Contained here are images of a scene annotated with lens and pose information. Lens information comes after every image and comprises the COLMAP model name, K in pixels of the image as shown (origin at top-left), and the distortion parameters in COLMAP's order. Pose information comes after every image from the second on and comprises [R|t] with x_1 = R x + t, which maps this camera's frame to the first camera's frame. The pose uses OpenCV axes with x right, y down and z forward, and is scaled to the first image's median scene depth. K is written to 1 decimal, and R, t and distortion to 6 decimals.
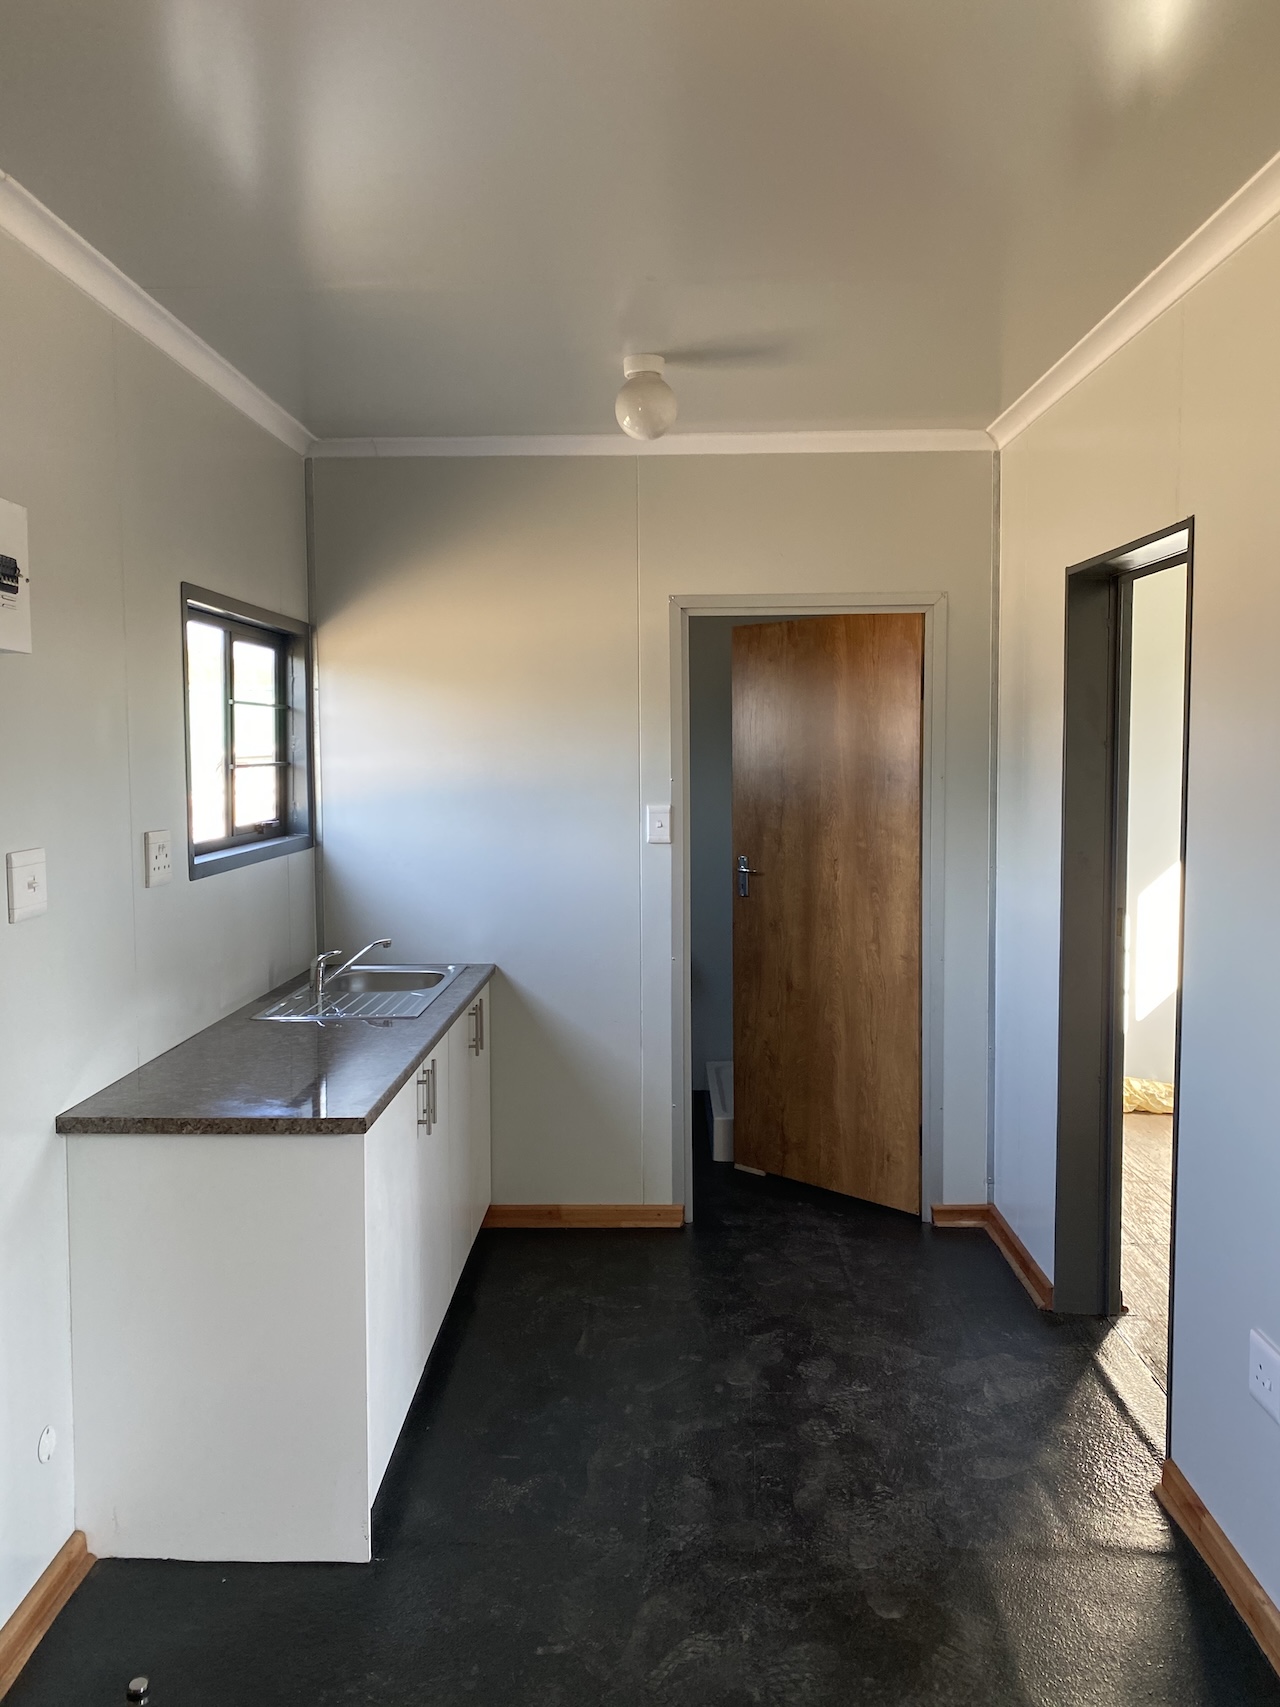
lens RADIAL K [[1310.9, 0, 640.3], [0, 1310.9, 835.1], [0, 0, 1]] dist [-0.001935, -0.010294]
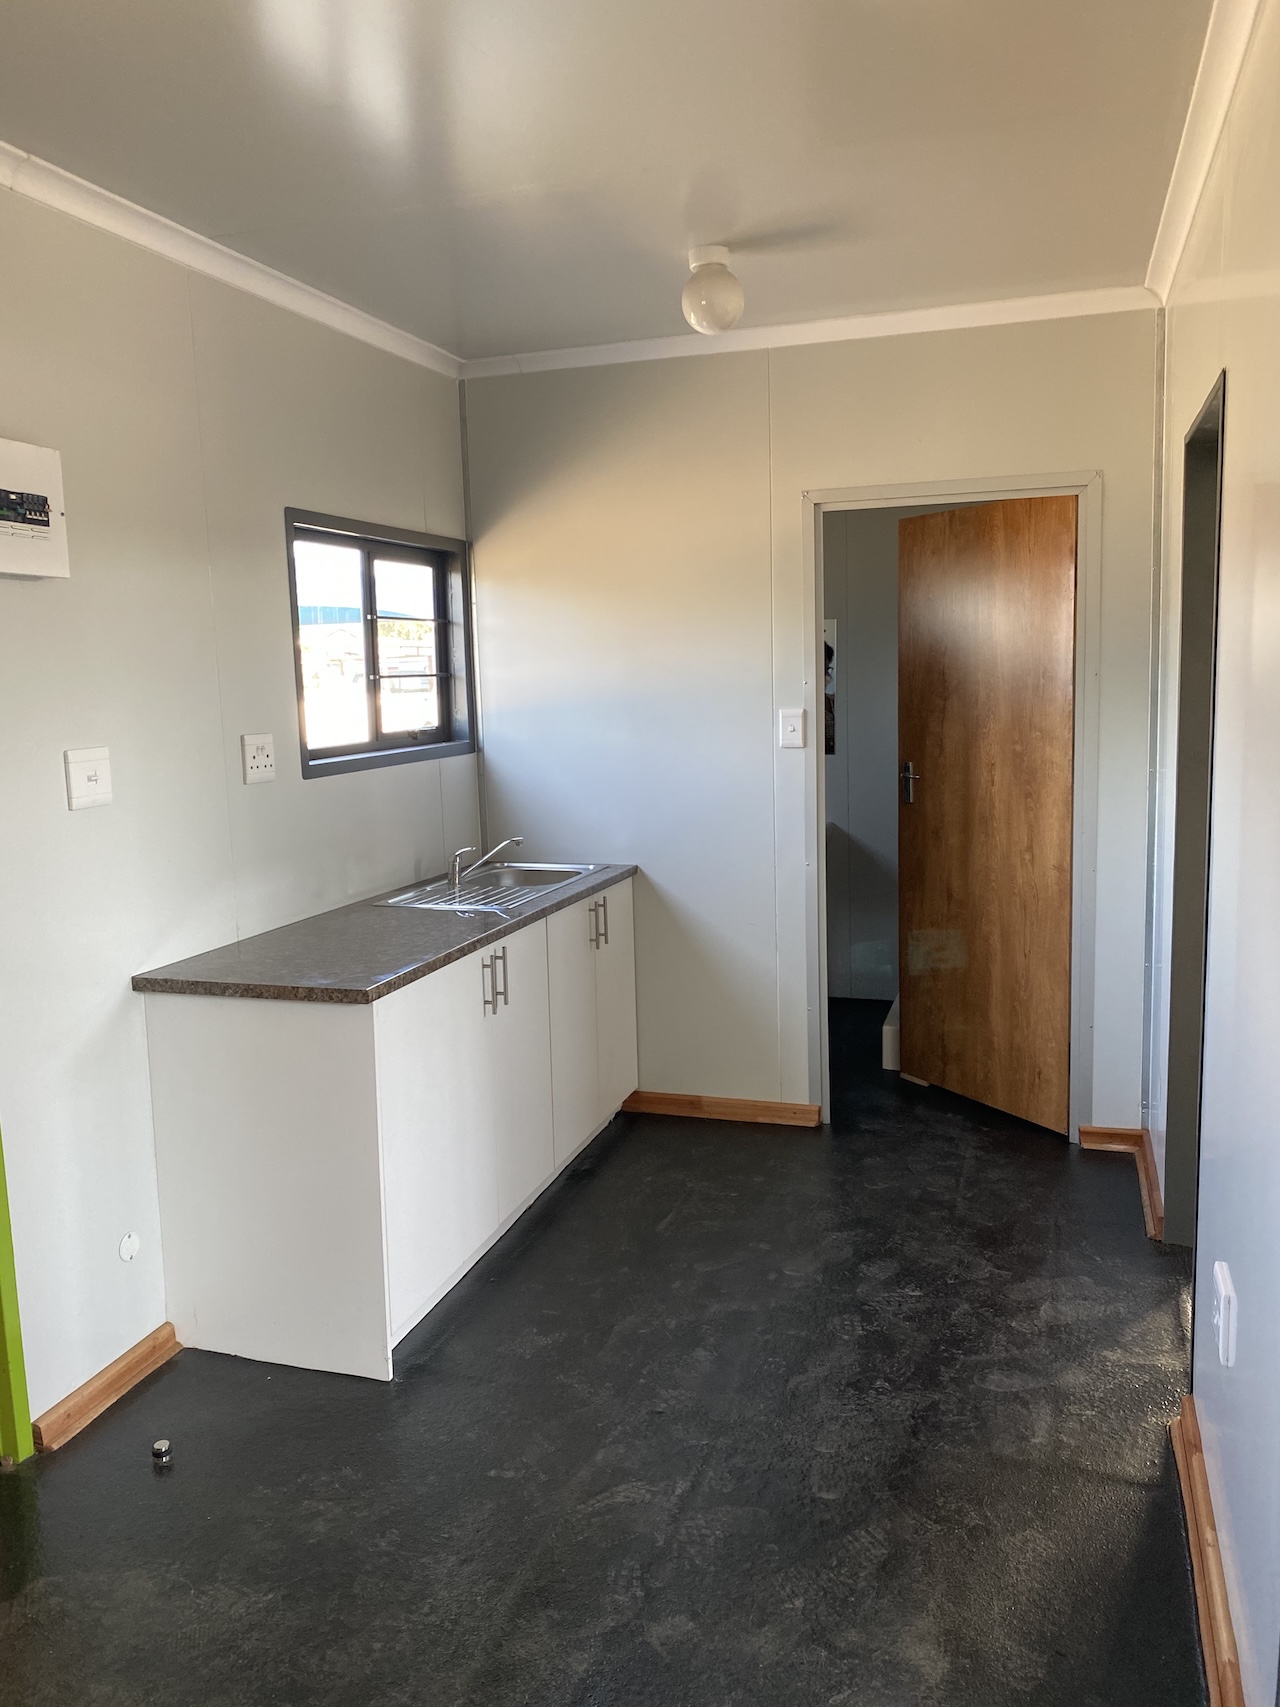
lens RADIAL K [[1310.4, 0, 645.3], [0, 1310.4, 852.9], [0, 0, 1]] dist [-0.002248, -0.009877]
pose [[0.956814, 0.018902, -0.290087, 0.200146], [0.003727, 0.997004, 0.077257, 0.009132], [0.290678, -0.075002, 0.953877, 0.012221]]
